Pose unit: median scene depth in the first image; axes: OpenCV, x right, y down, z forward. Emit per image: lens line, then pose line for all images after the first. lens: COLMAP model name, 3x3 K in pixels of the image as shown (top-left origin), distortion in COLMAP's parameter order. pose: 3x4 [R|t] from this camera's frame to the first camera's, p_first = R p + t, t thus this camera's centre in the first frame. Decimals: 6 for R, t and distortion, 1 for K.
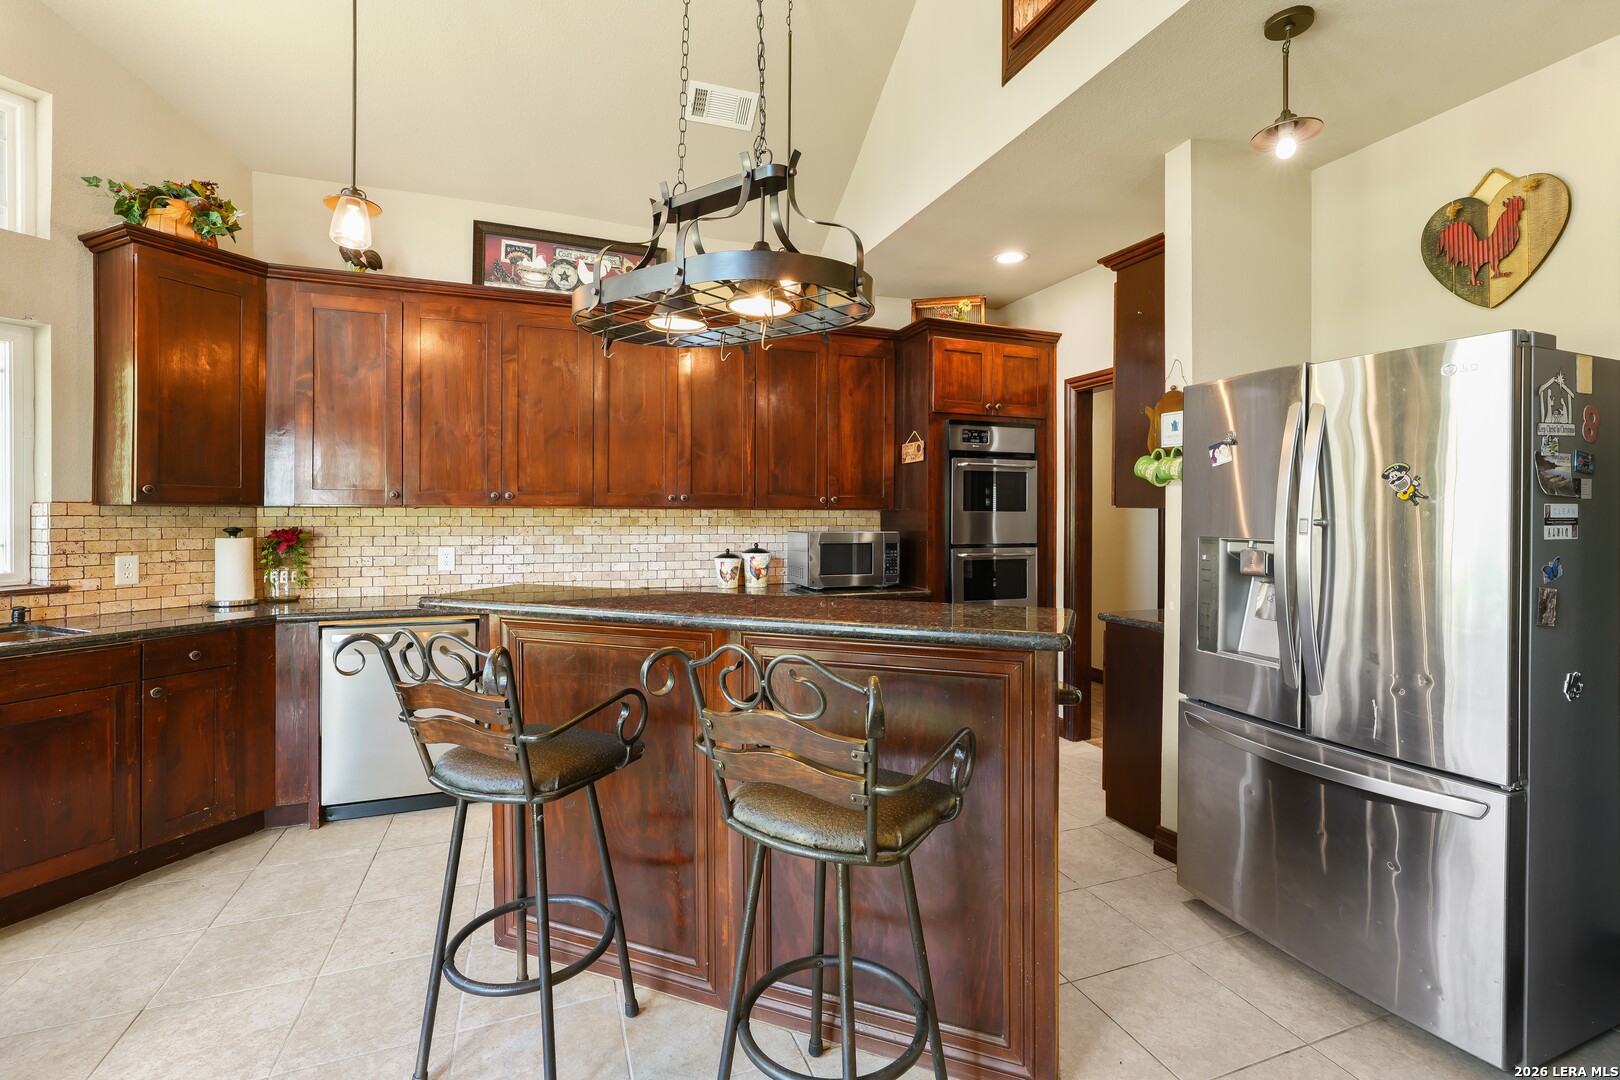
lens RADIAL K [[728.8, 0, 810.6], [0, 728.8, 502.2], [0, 0, 1]] dist [-0.018021, 0.008410]
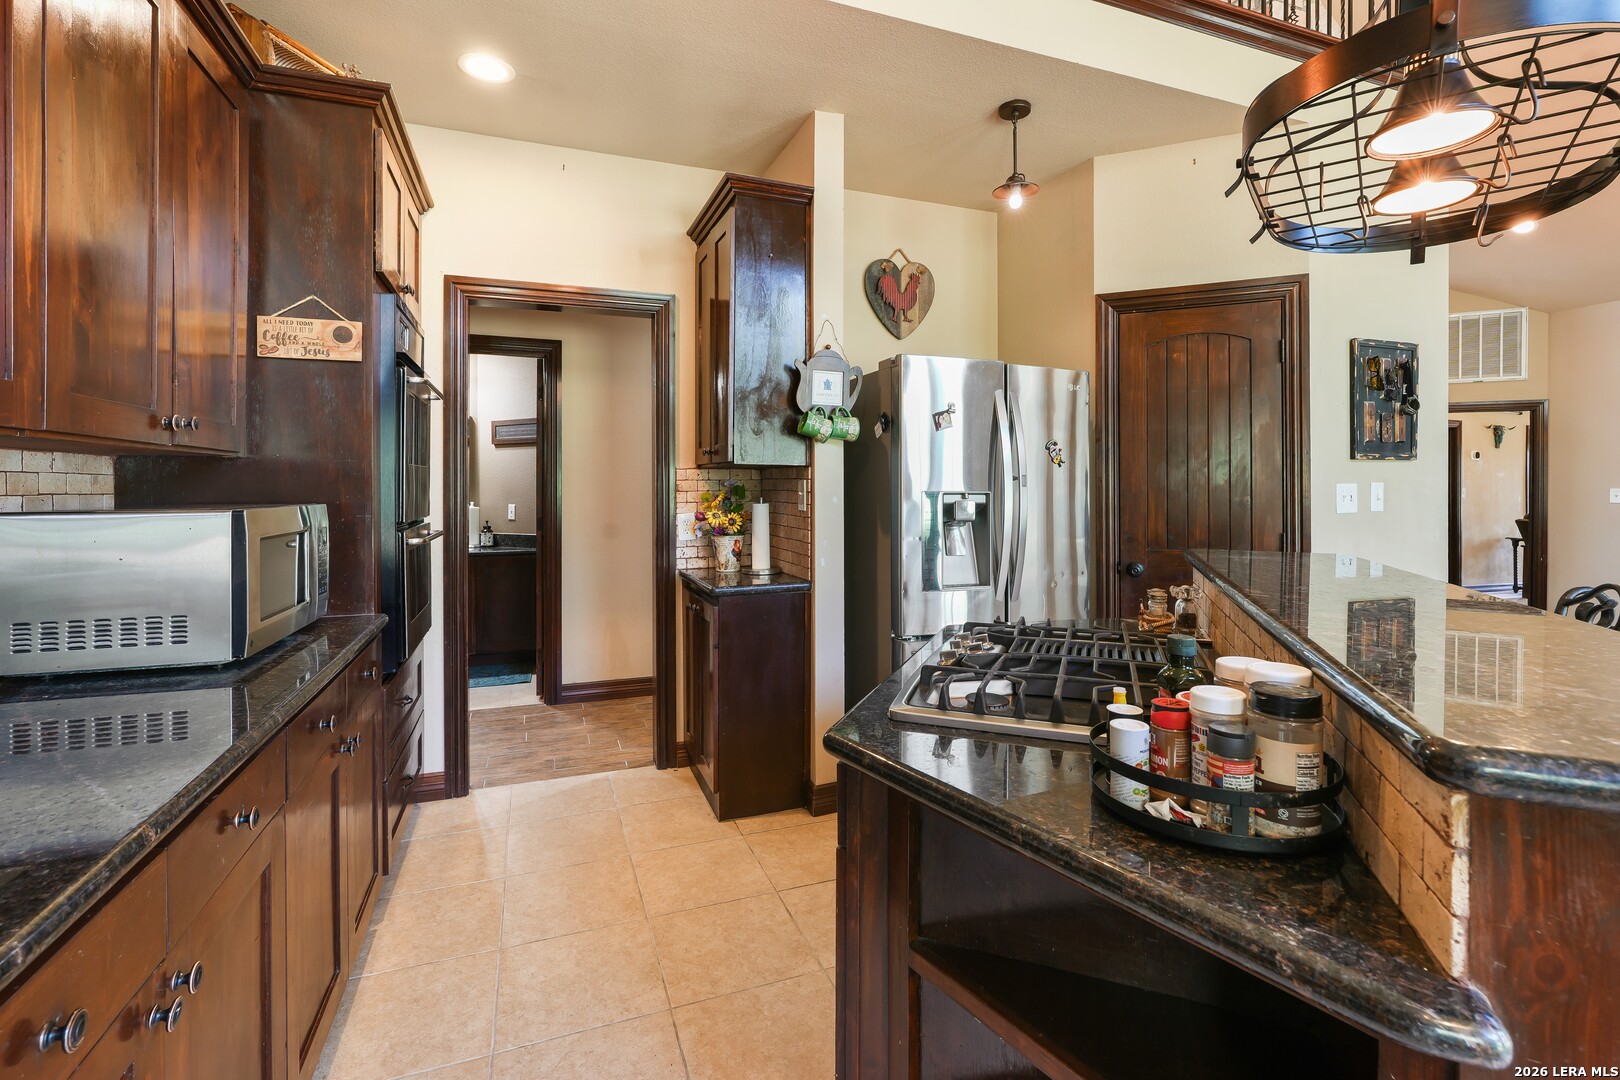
lens RADIAL K [[739.8, 0, 811.3], [0, 739.8, 475.1], [0, 0, 1]] dist [-0.002463, 0.000460]
pose [[0.002348, 0.007364, 0.999970, -0.442957], [-0.018992, 0.999793, -0.007318, 0.024898], [-0.999817, -0.018974, 0.002487, 0.834662]]
